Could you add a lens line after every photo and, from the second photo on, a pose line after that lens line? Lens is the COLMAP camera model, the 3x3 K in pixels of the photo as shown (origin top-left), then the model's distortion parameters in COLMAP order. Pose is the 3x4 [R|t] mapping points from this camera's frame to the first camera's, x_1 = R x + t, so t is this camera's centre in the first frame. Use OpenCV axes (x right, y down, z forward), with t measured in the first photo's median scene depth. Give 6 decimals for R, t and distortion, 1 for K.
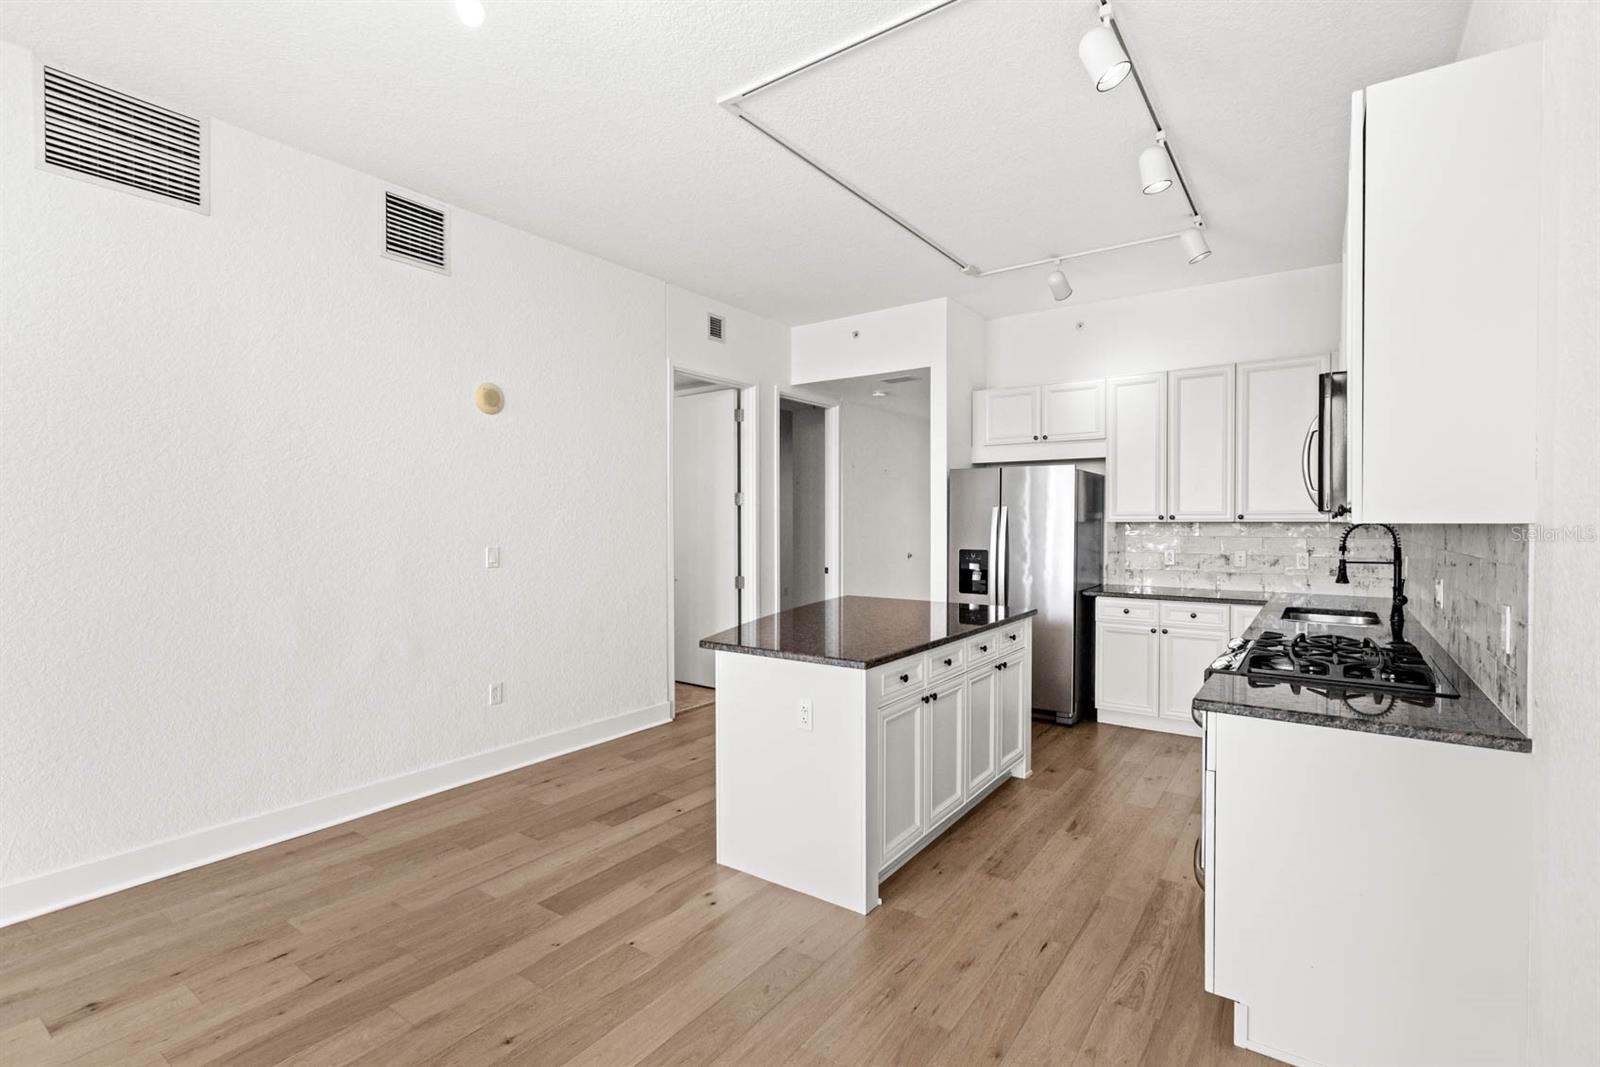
lens RADIAL K [[730.2, 0, 799.8], [0, 730.2, 531.3], [0, 0, 1]] dist [0.001891, 0.000179]
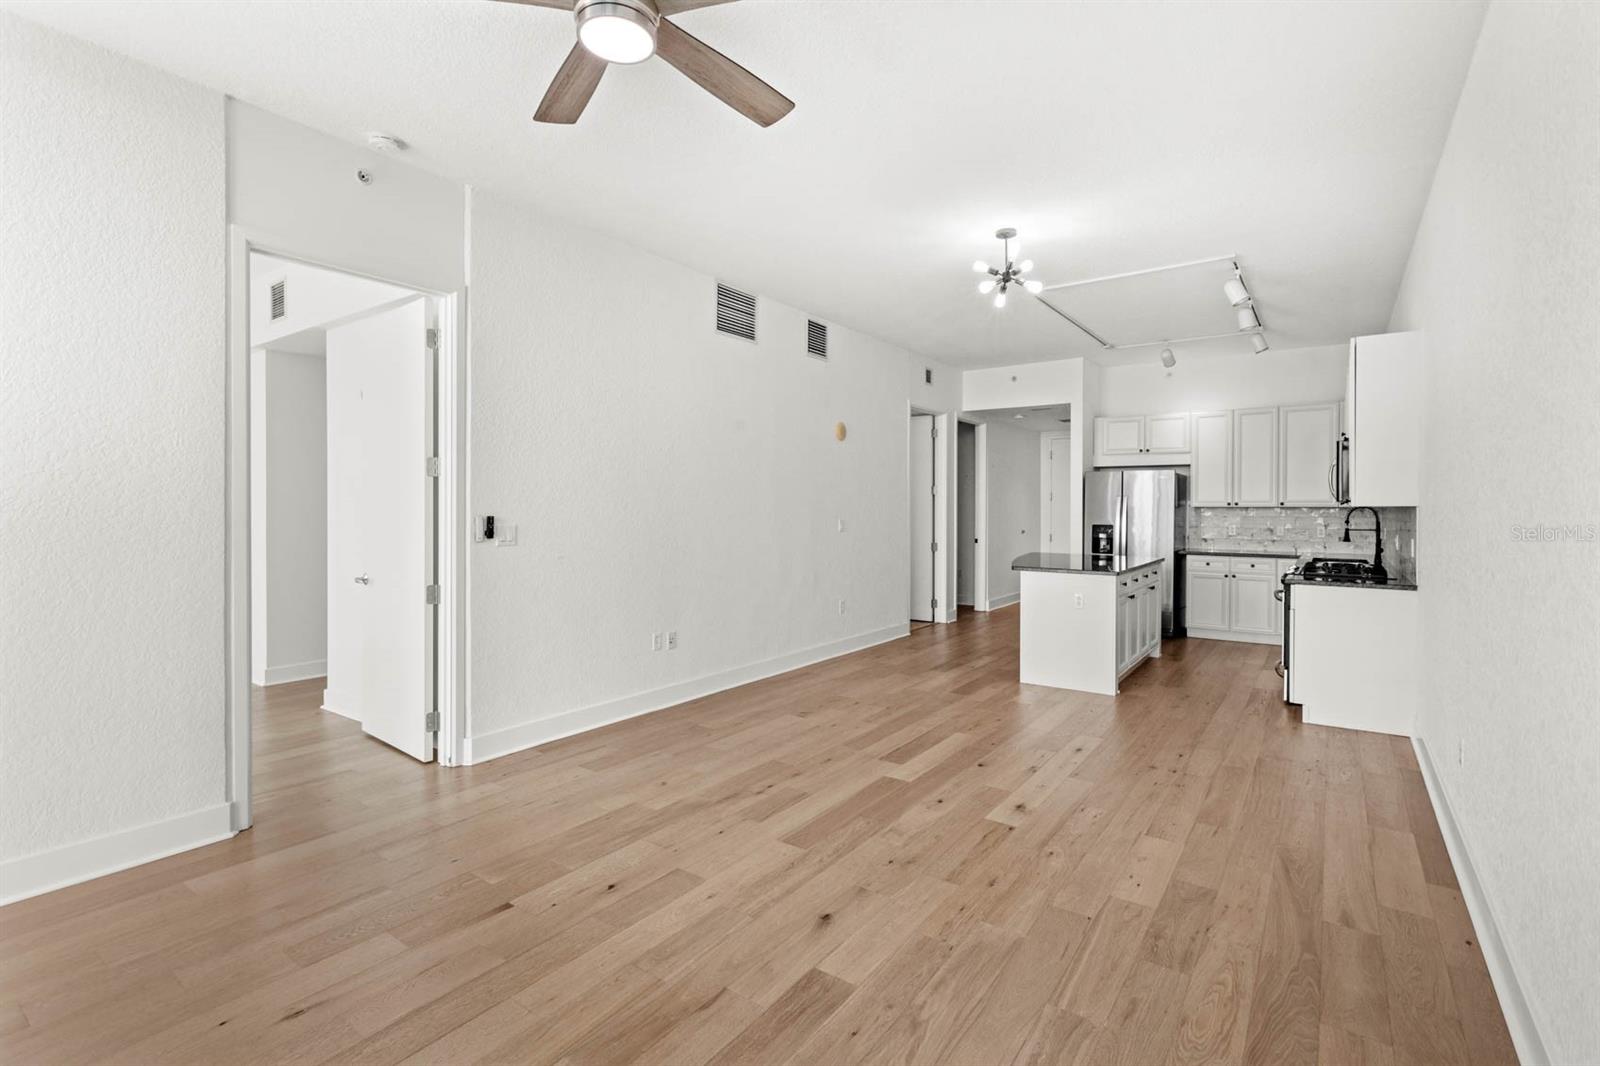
lens RADIAL K [[730.2, 0, 797.5], [0, 730.2, 509.8], [0, 0, 1]] dist [0.001891, 0.000179]
pose [[0.999976, 0.005189, -0.004537, -0.422431], [-0.005232, 0.999941, -0.009556, 0.013267], [0.004487, 0.009579, 0.999944, -0.565635]]
